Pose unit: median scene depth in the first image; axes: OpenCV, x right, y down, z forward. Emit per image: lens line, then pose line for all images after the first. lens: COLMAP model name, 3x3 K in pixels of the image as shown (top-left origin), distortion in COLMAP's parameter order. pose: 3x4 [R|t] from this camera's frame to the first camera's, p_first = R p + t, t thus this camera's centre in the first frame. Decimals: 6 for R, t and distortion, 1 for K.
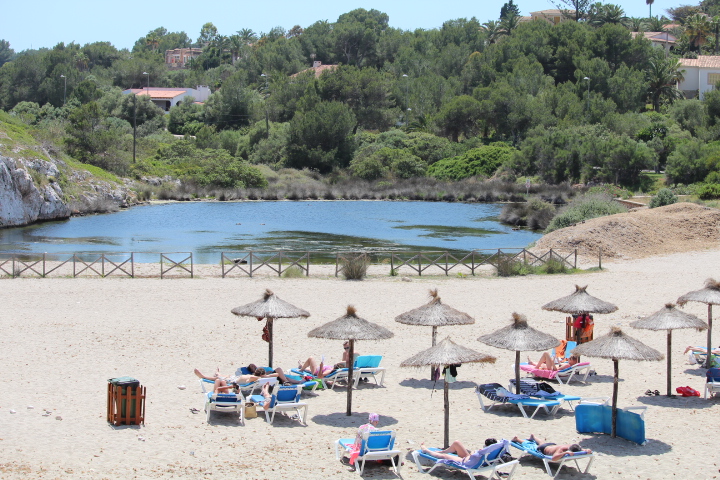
lens RADIAL K [[1836.8, 0, 360.3], [0, 1836.8, 238.2], [0, 0, 1]] dist [-0.403829, 0.000000]
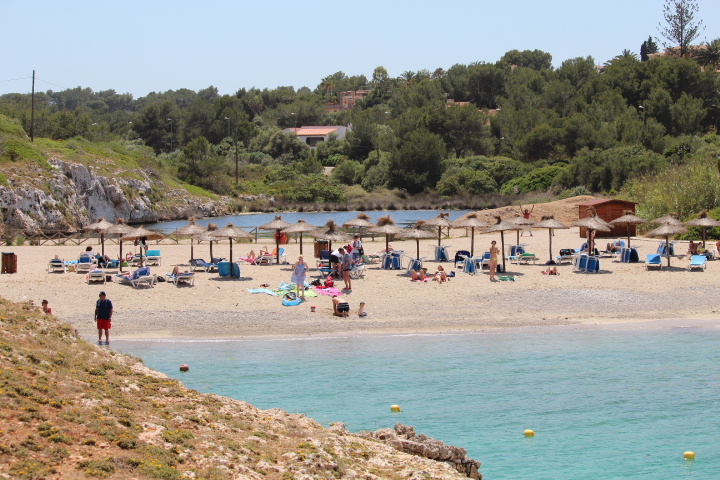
lens RADIAL K [[1836.8, 0, 359.8], [0, 1836.8, 241.0], [0, 0, 1]] dist [-0.403829, 0.000000]
pose [[0.990915, -0.022425, -0.132610, 0.101117], [0.019753, 0.999575, -0.021432, 0.020978], [0.133034, 0.018617, 0.990937, -0.189412]]
